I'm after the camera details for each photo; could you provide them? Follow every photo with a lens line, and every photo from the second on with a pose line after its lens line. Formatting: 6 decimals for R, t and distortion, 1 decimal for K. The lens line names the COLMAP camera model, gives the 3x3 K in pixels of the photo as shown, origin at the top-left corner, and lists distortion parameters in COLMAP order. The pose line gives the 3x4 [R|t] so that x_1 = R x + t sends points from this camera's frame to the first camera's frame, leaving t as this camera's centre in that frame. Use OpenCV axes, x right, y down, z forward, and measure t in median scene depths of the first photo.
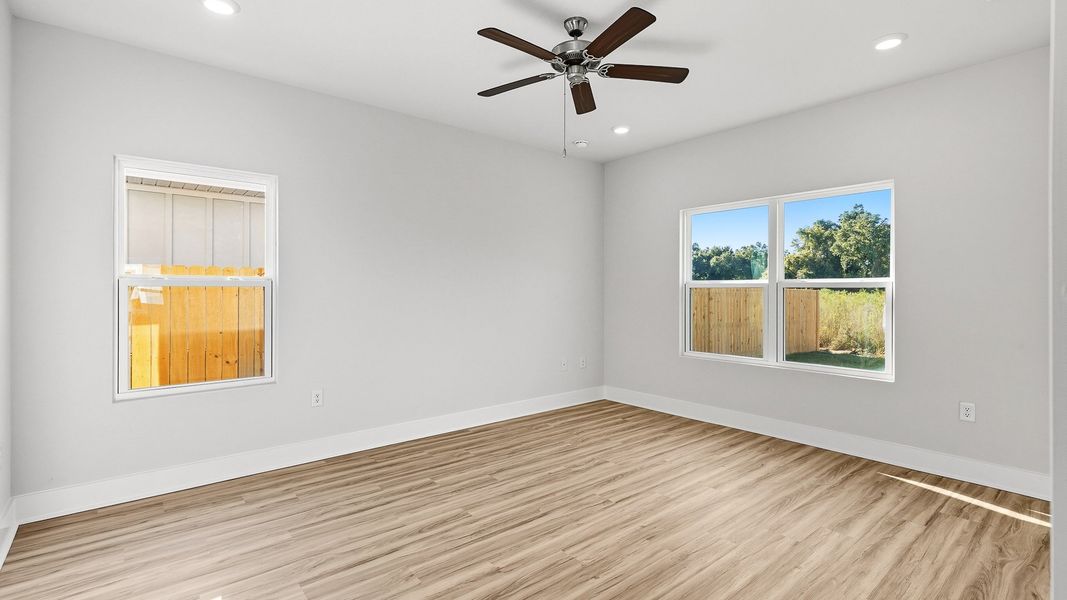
lens RADIAL K [[492.9, 0, 542.1], [0, 492.9, 291.1], [0, 0, 1]] dist [0.000489, 0.009173]
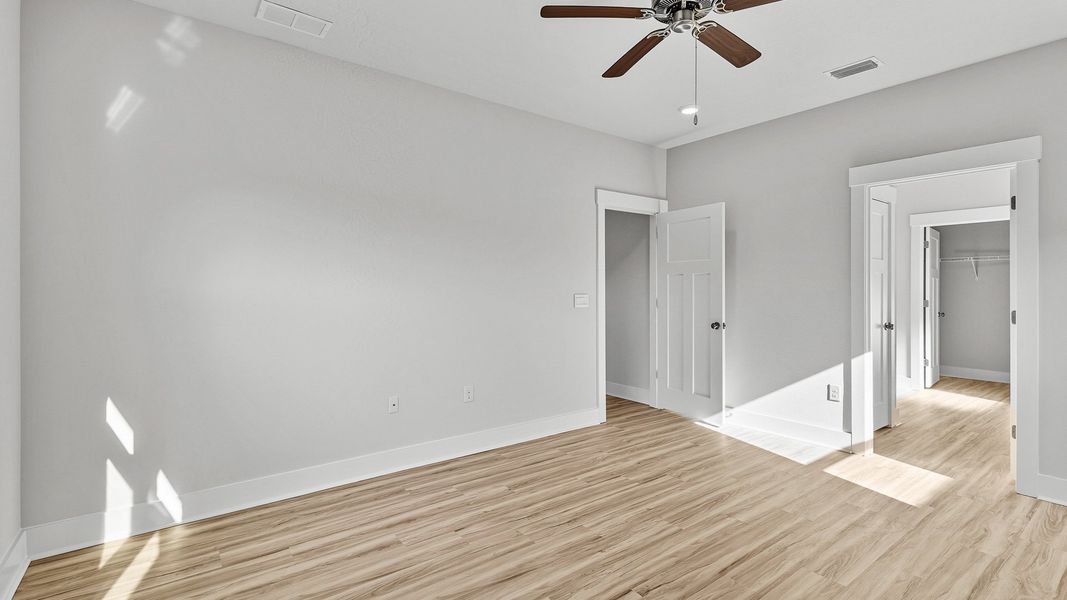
lens RADIAL K [[492.9, 0, 542.1], [0, 492.9, 291.1], [0, 0, 1]] dist [0.000489, 0.009173]
pose [[-0.998987, -0.001667, 0.044978, 0.290815], [-0.001322, 0.999969, 0.007702, -0.004595], [-0.044990, 0.007635, -0.998958, 2.024185]]
